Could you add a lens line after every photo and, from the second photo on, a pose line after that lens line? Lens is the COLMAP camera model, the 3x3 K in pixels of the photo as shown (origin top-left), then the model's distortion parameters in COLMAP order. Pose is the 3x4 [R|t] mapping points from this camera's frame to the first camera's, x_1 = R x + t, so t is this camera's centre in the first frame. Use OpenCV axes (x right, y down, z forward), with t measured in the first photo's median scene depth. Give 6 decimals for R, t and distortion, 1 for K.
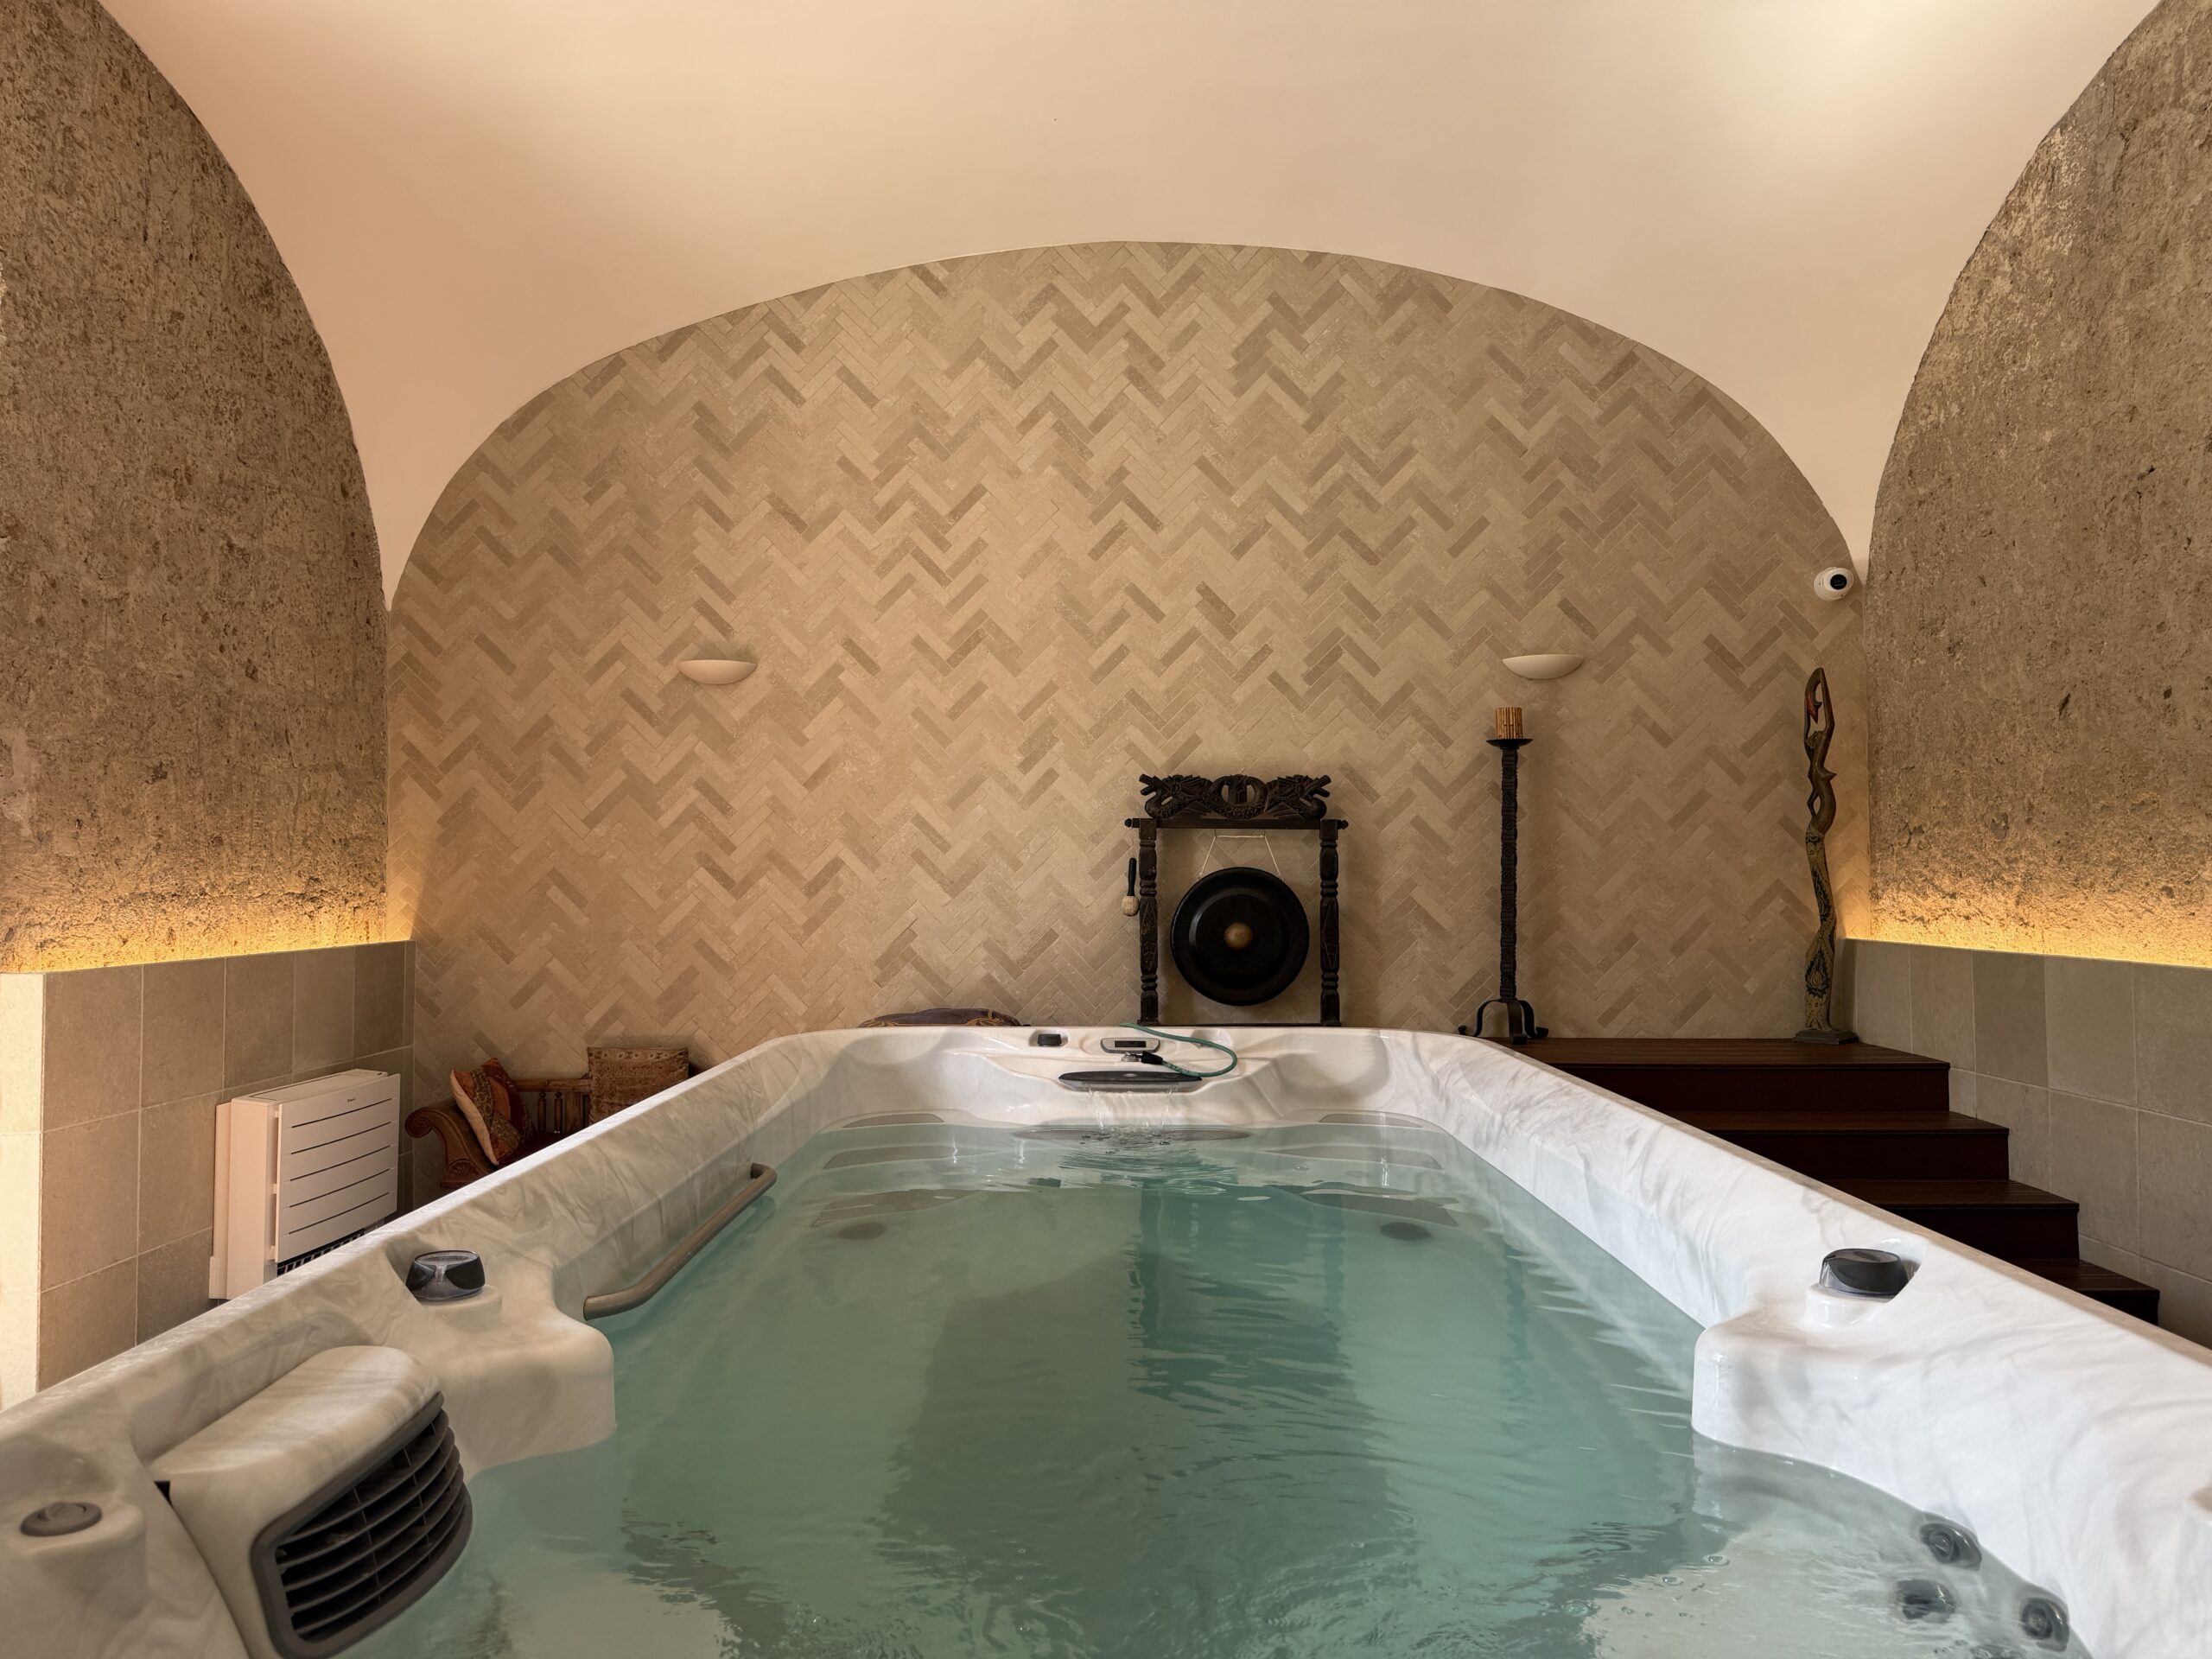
lens RADIAL K [[1562.2, 0, 1111.6], [0, 1562.2, 838.0], [0, 0, 1]] dist [0.073702, -0.088349]
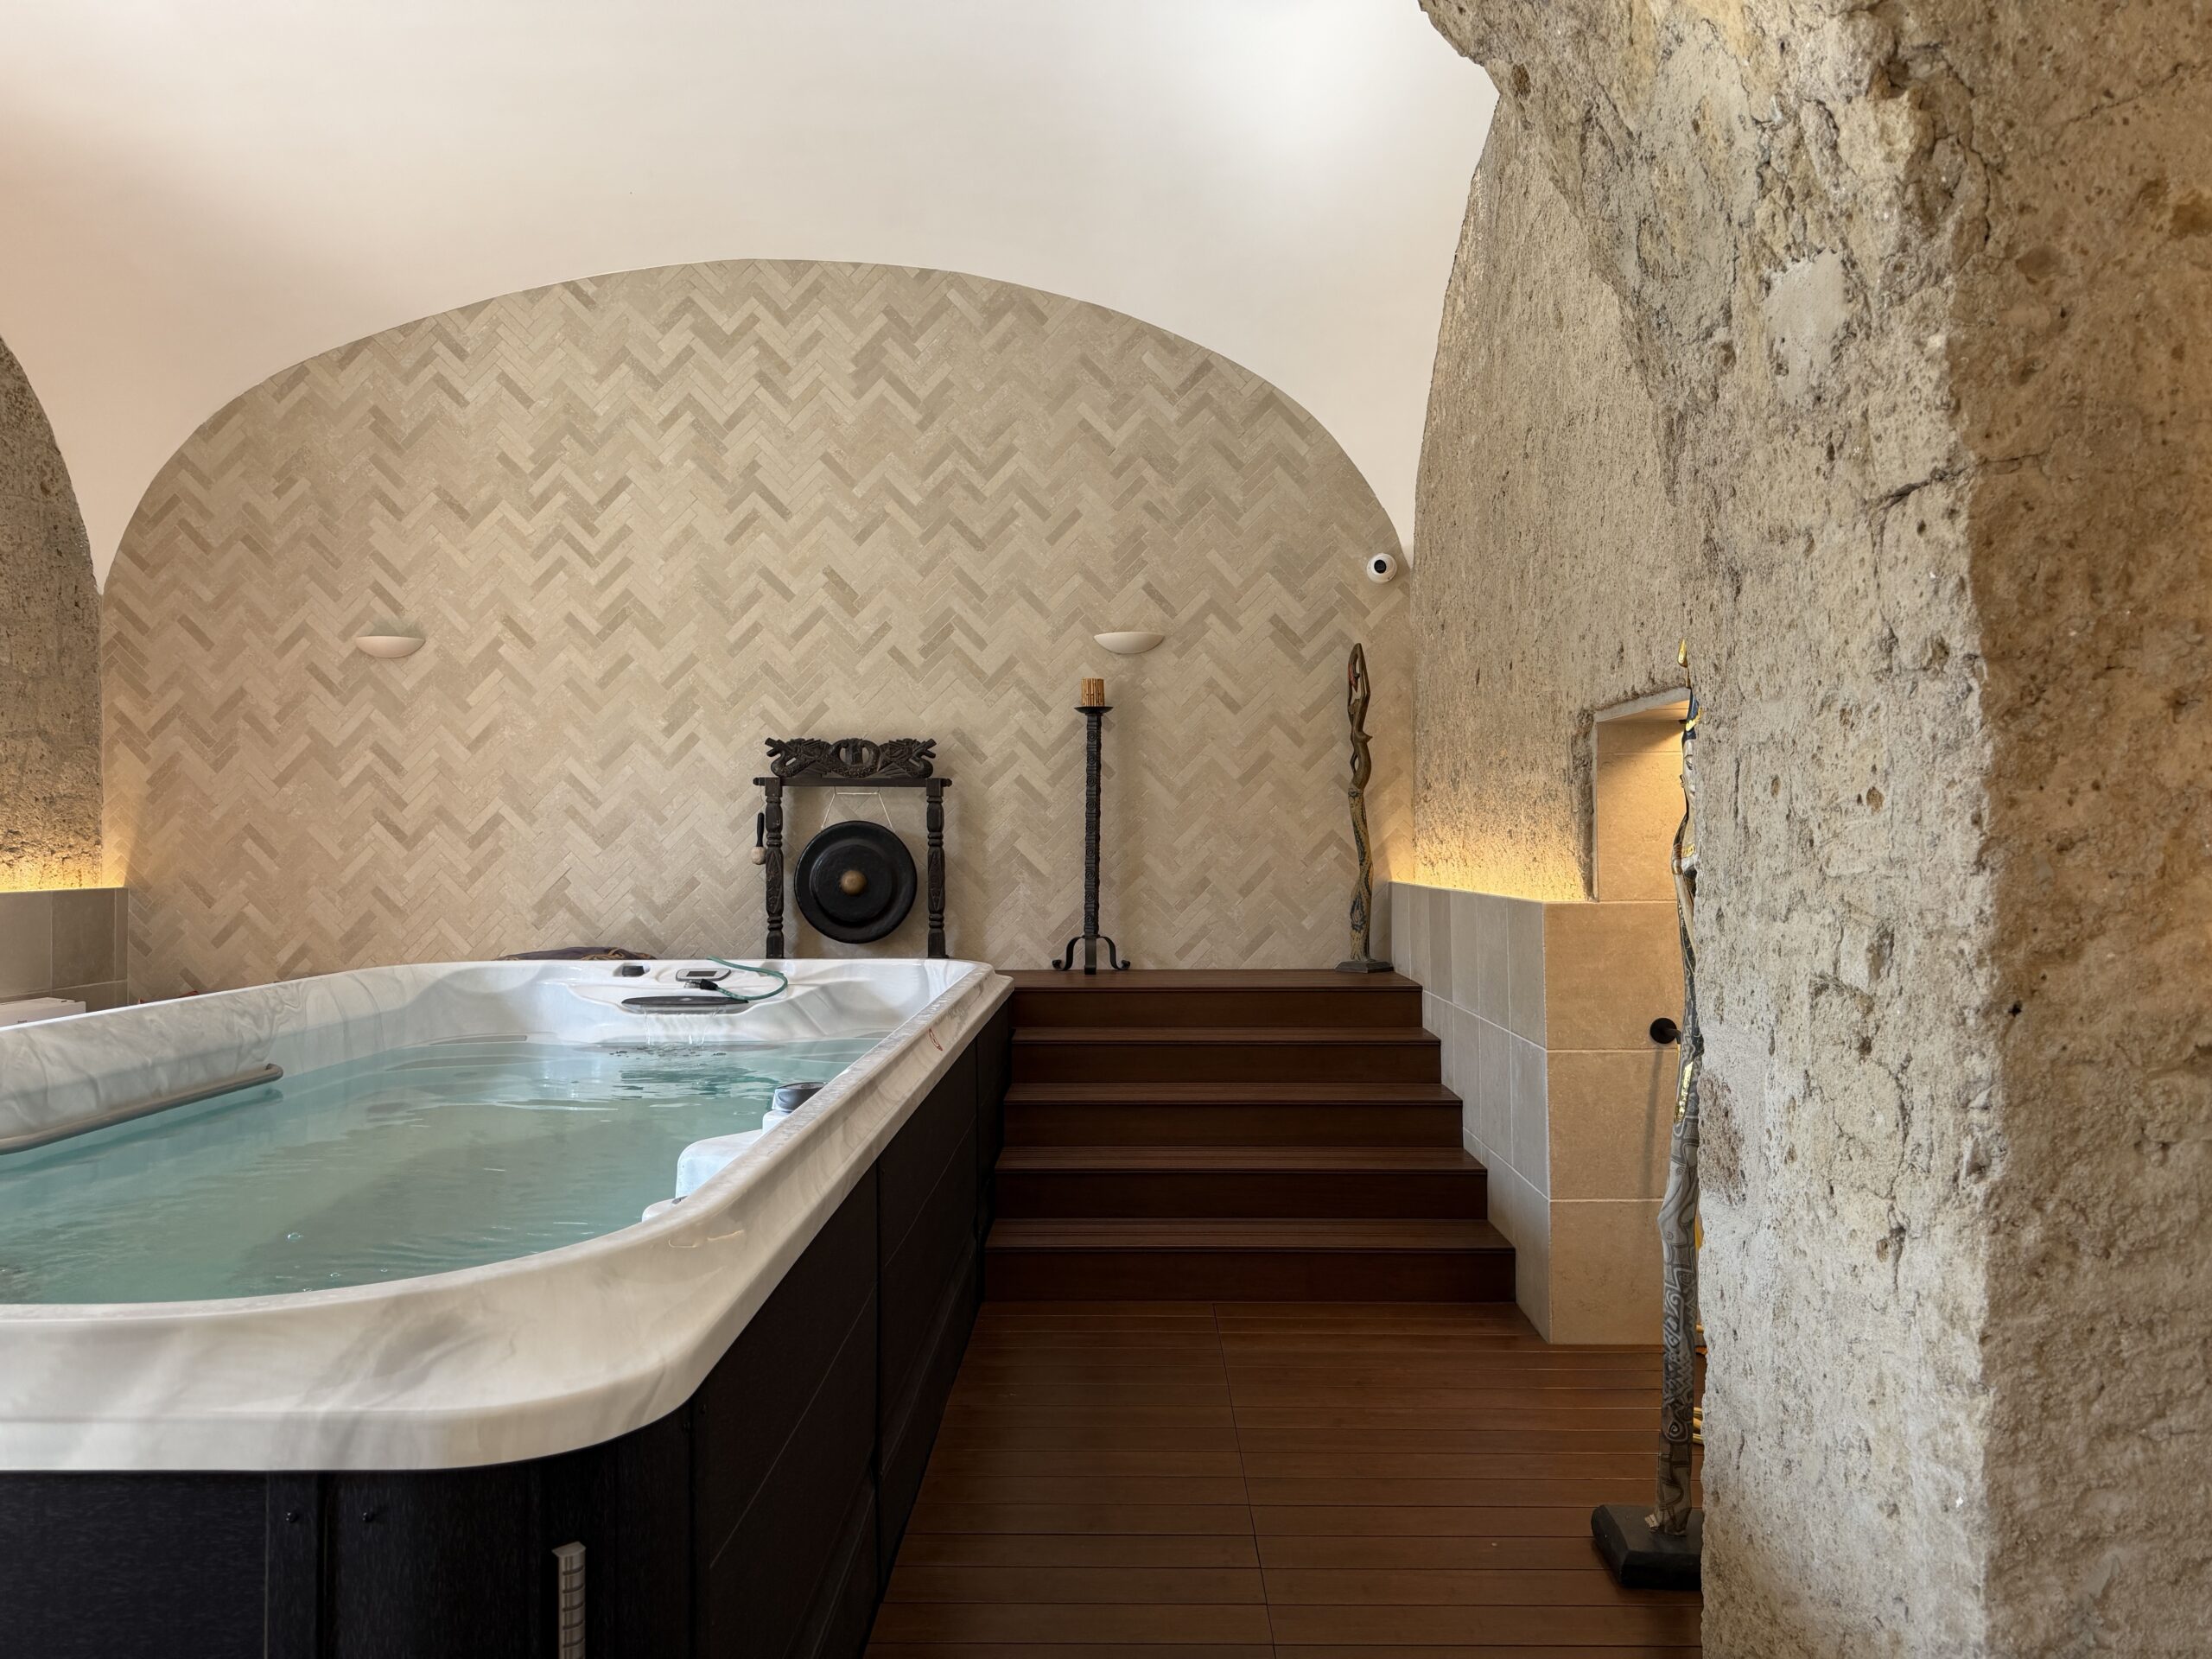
lens RADIAL K [[1562.2, 0, 1098.5], [0, 1562.2, 835.1], [0, 0, 1]] dist [0.073702, -0.088349]
pose [[0.999953, -0.002538, -0.009374, 0.262745], [0.002702, 0.999843, 0.017488, 0.009503], [0.009328, -0.017512, 0.999803, -0.120358]]
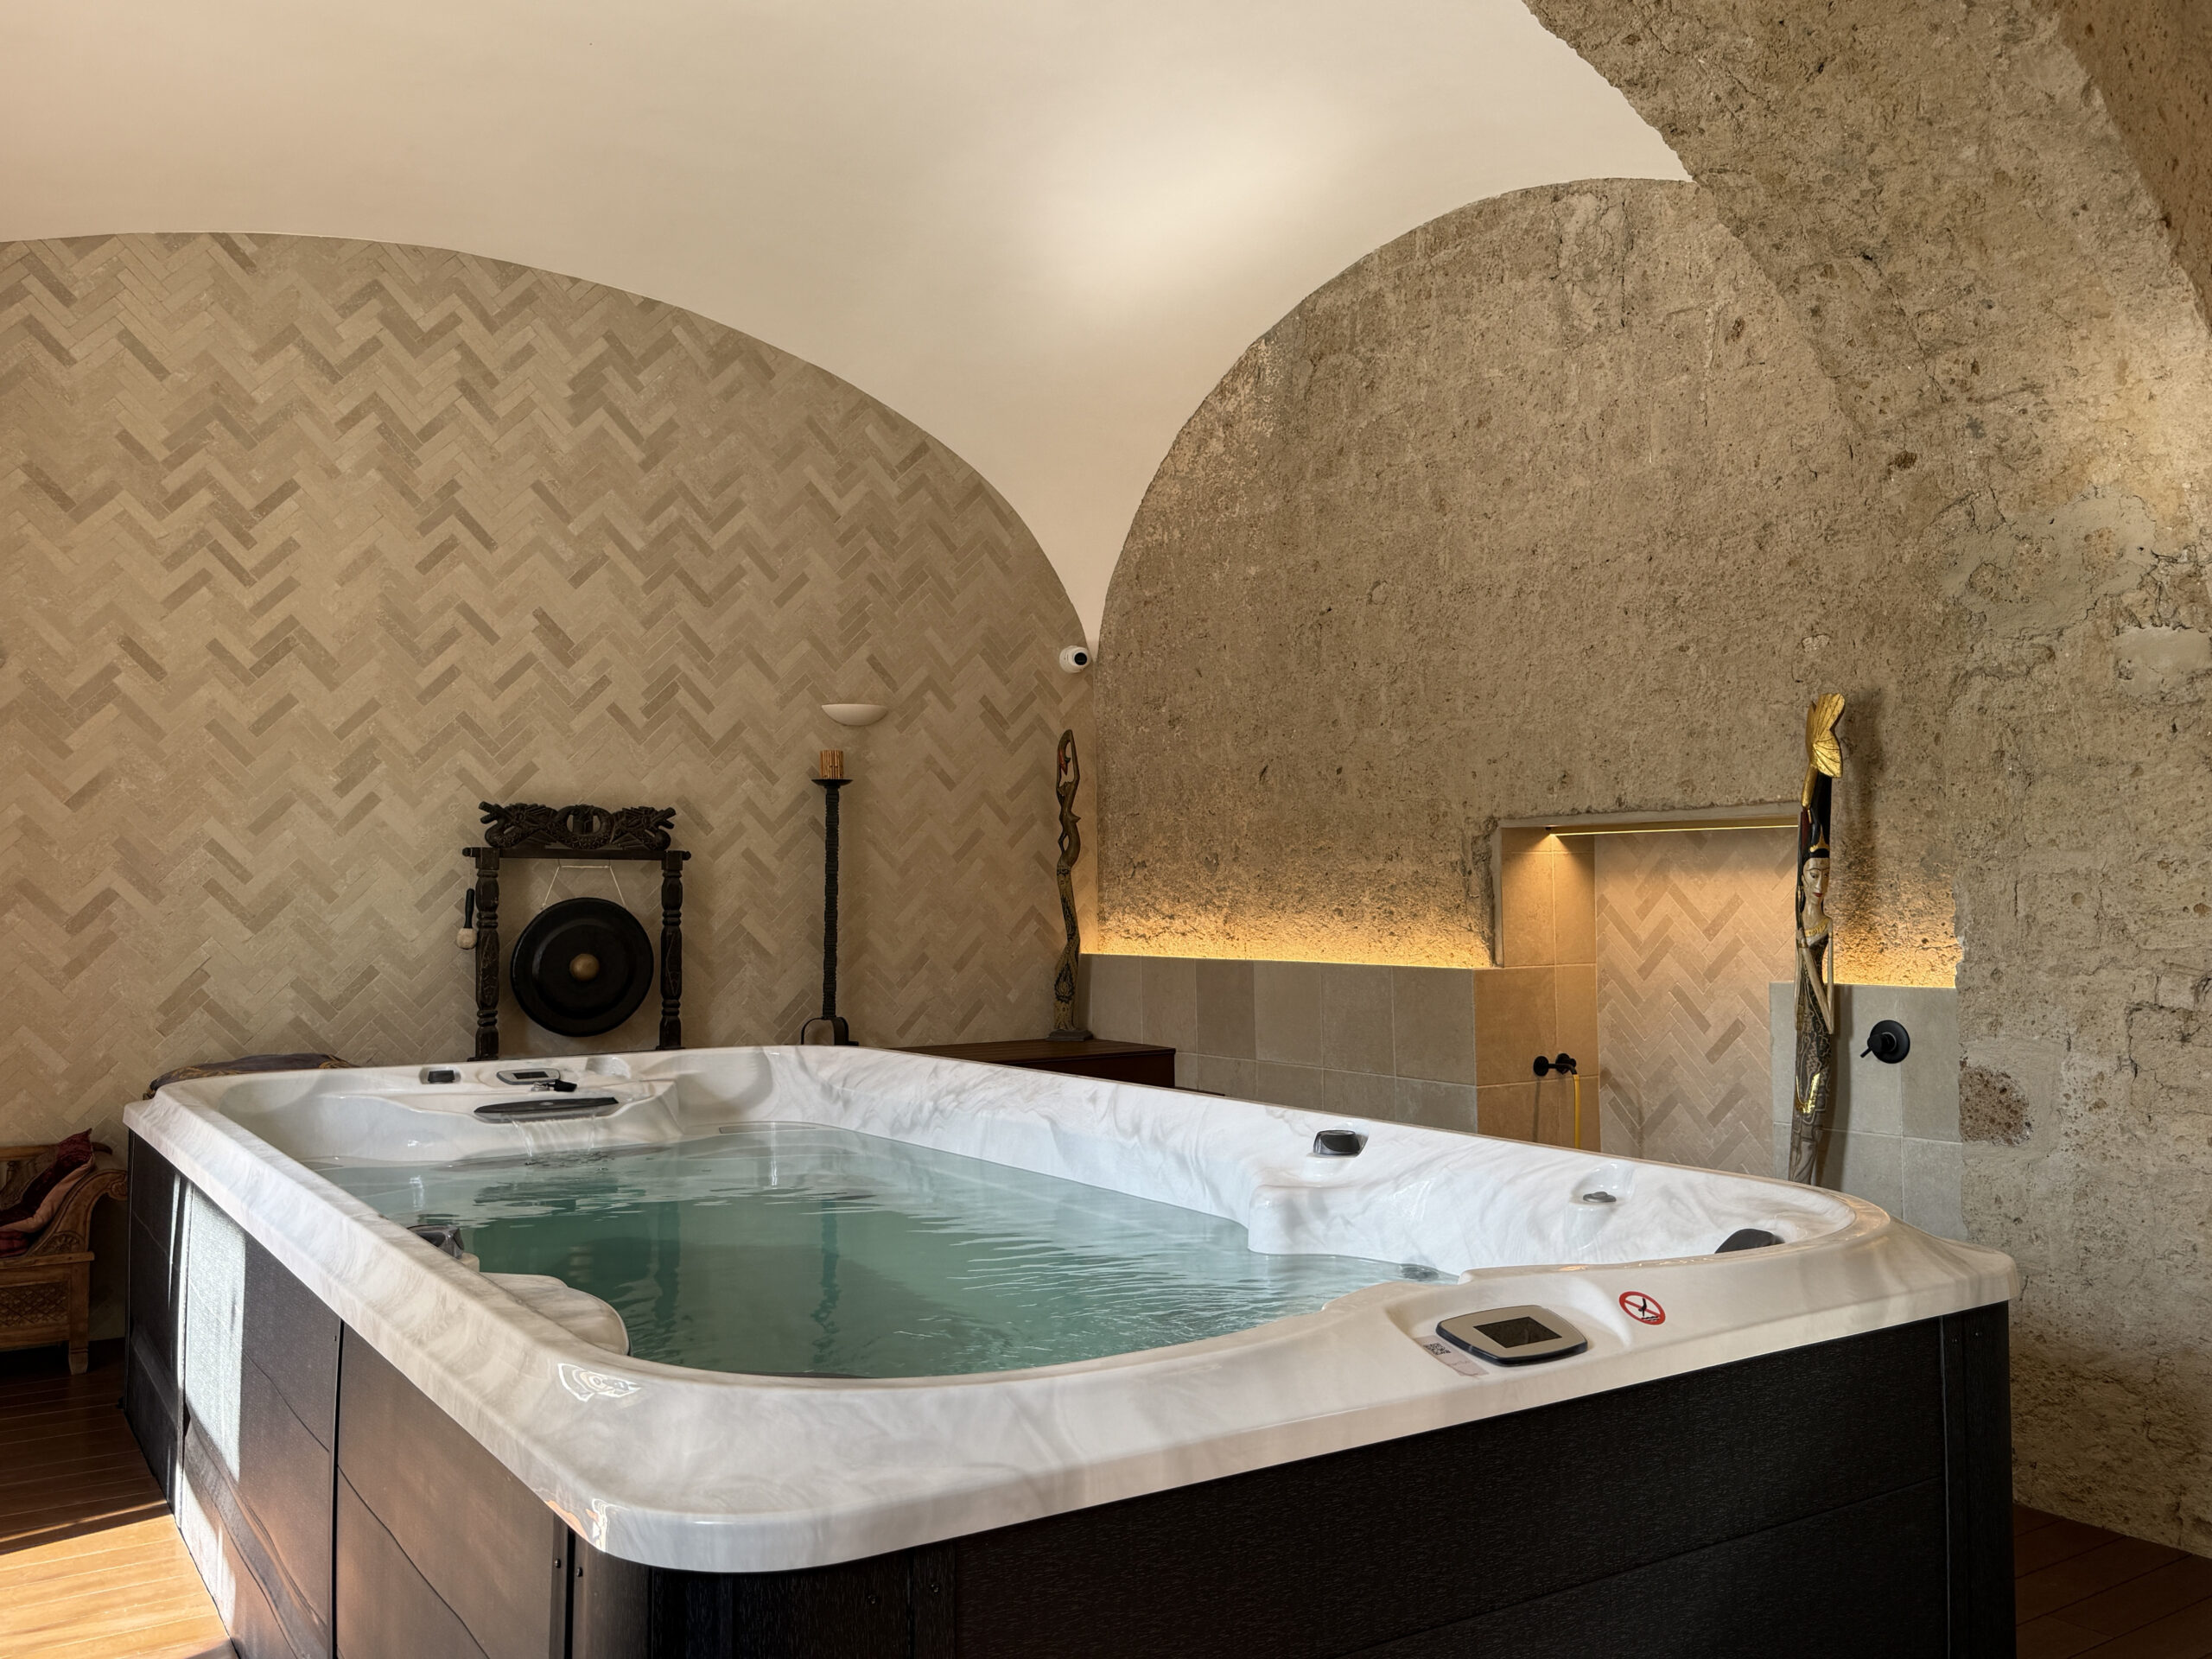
lens RADIAL K [[1782.1, 0, 1127.6], [0, 1782.1, 841.2], [0, 0, 1]] dist [0.043292, -0.092671]
pose [[0.824773, 0.013211, 0.565310, -0.271510], [-0.007324, 0.999893, -0.012683, -0.005260], [-0.565417, 0.006320, 0.824781, -0.138879]]
